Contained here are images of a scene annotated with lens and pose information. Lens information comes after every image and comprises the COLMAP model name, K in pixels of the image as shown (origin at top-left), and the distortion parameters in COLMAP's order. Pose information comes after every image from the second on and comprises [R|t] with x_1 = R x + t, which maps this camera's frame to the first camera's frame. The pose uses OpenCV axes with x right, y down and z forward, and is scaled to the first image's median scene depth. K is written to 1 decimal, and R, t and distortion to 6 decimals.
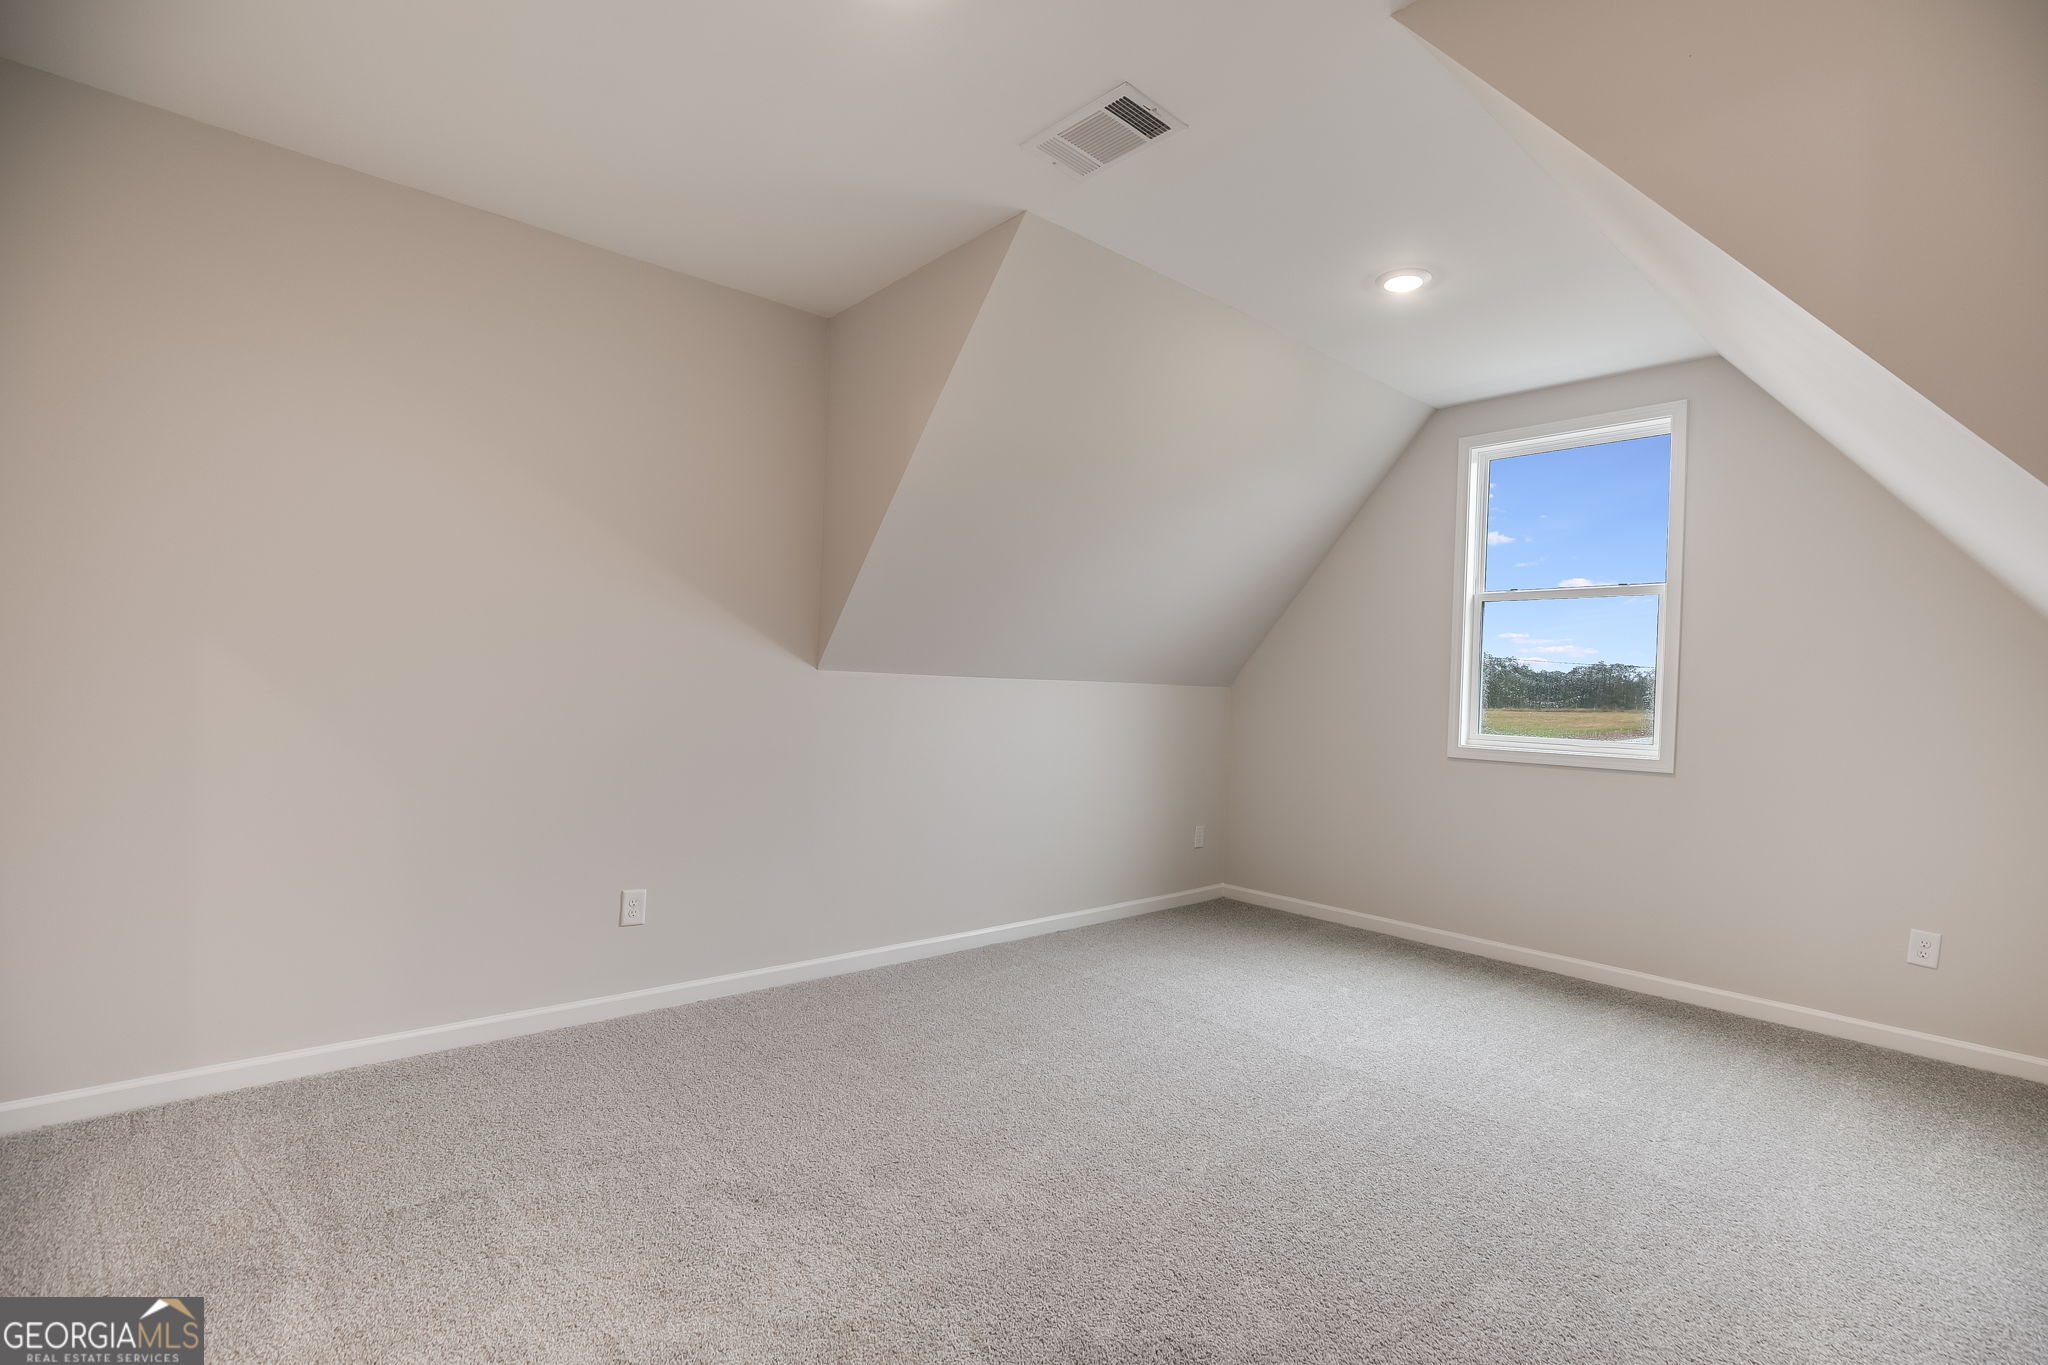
lens RADIAL K [[993.9, 0, 1027.5], [0, 993.9, 674.1], [0, 0, 1]] dist [-0.017966, 0.004606]
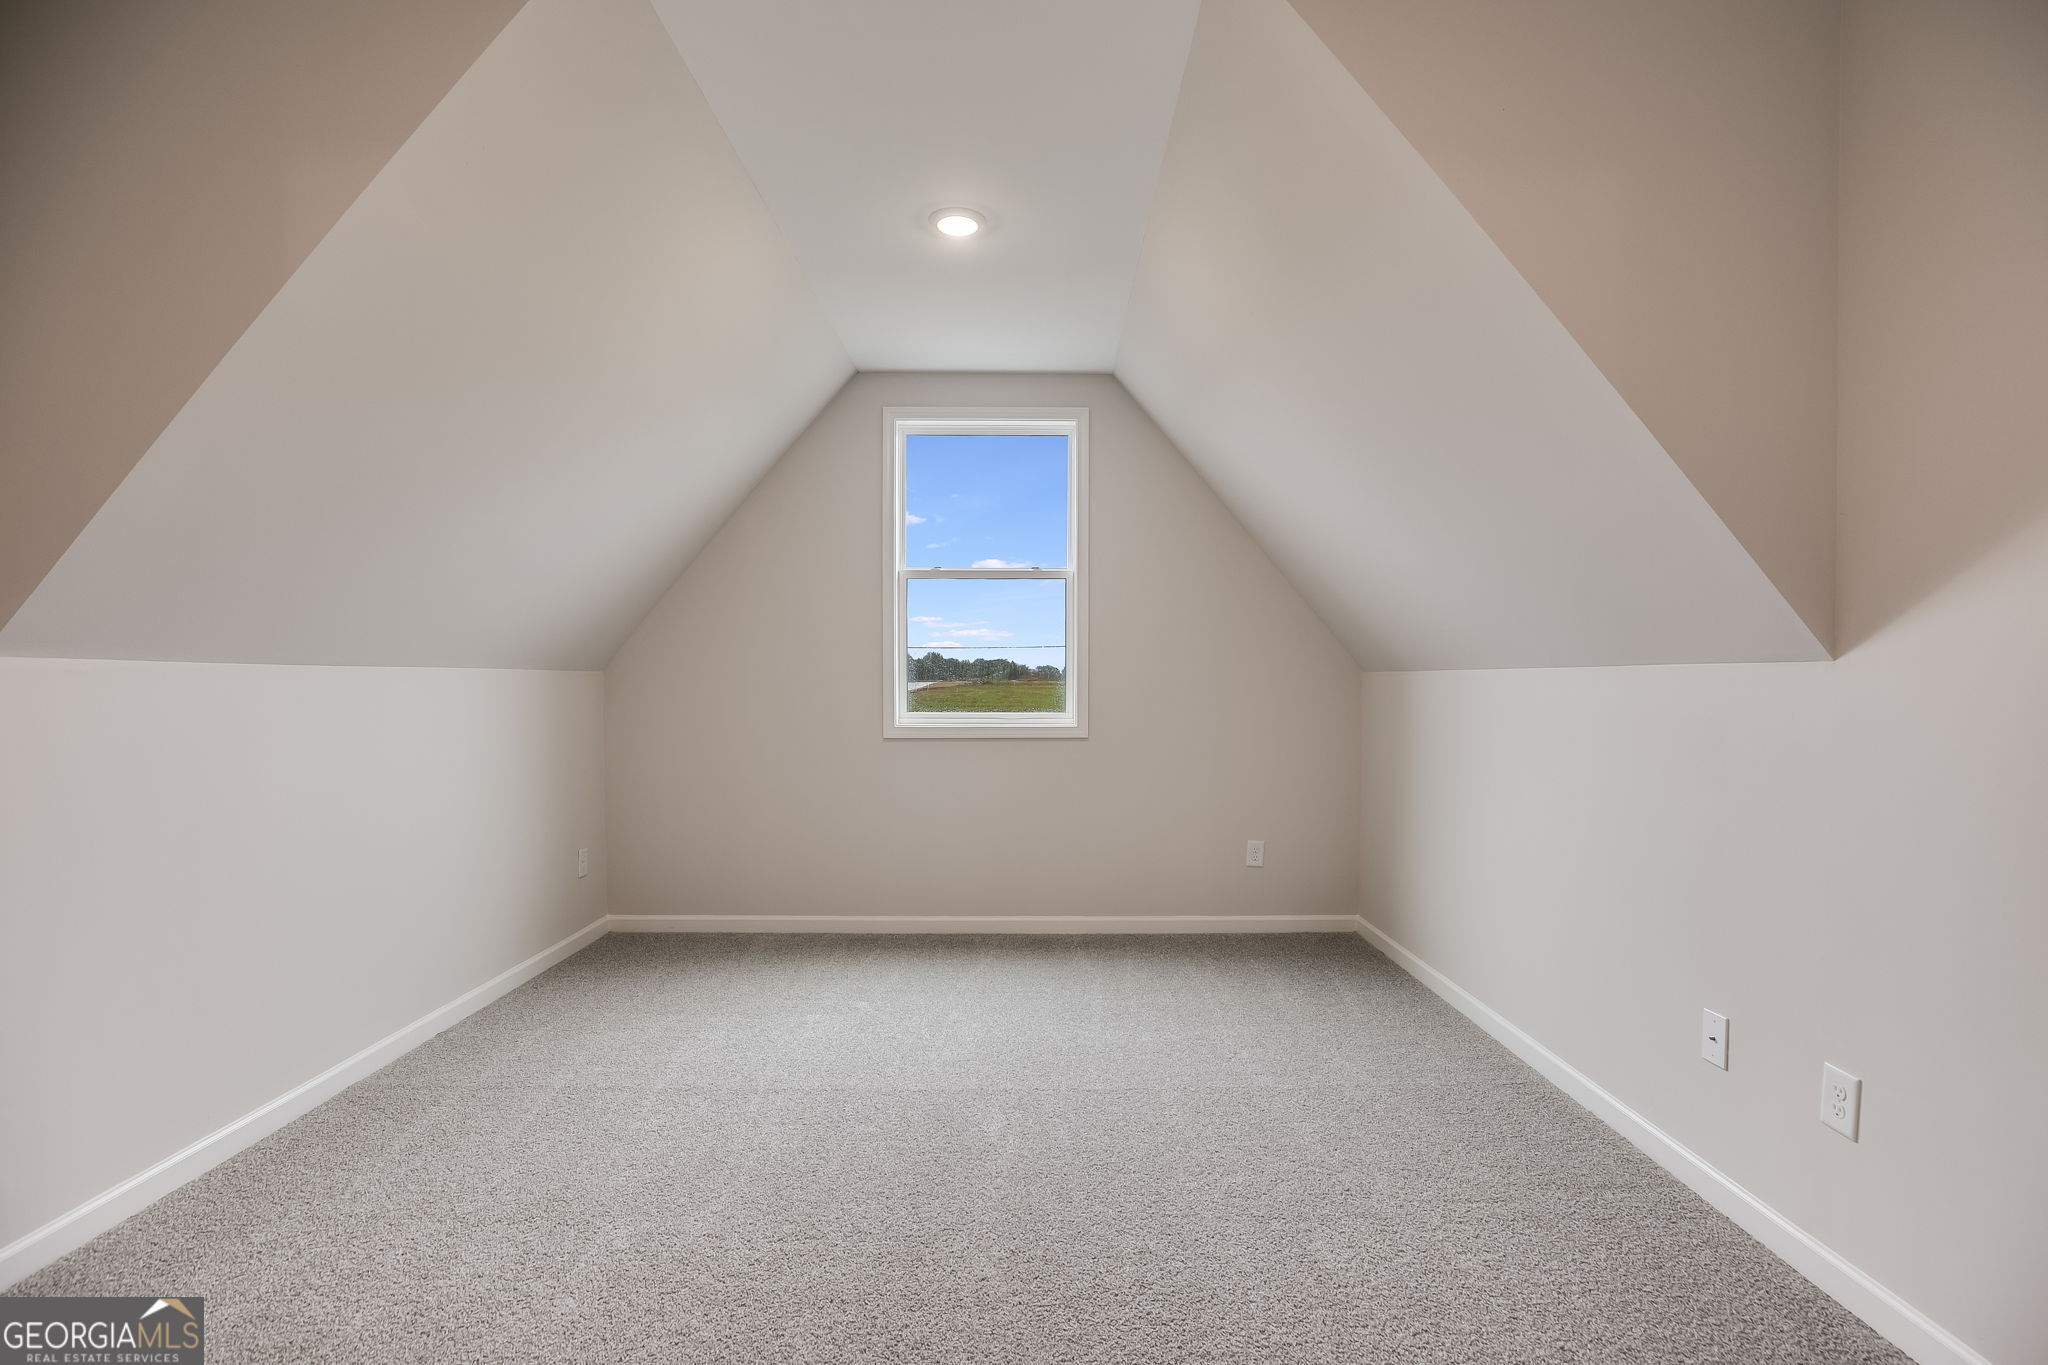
lens RADIAL K [[993.9, 0, 1026.5], [0, 993.9, 698.0], [0, 0, 1]] dist [-0.017966, 0.004606]
pose [[0.643786, -0.044595, 0.763905, -0.241469], [0.011128, 0.998740, 0.048926, -0.001576], [-0.765124, -0.022997, 0.643472, 0.287625]]
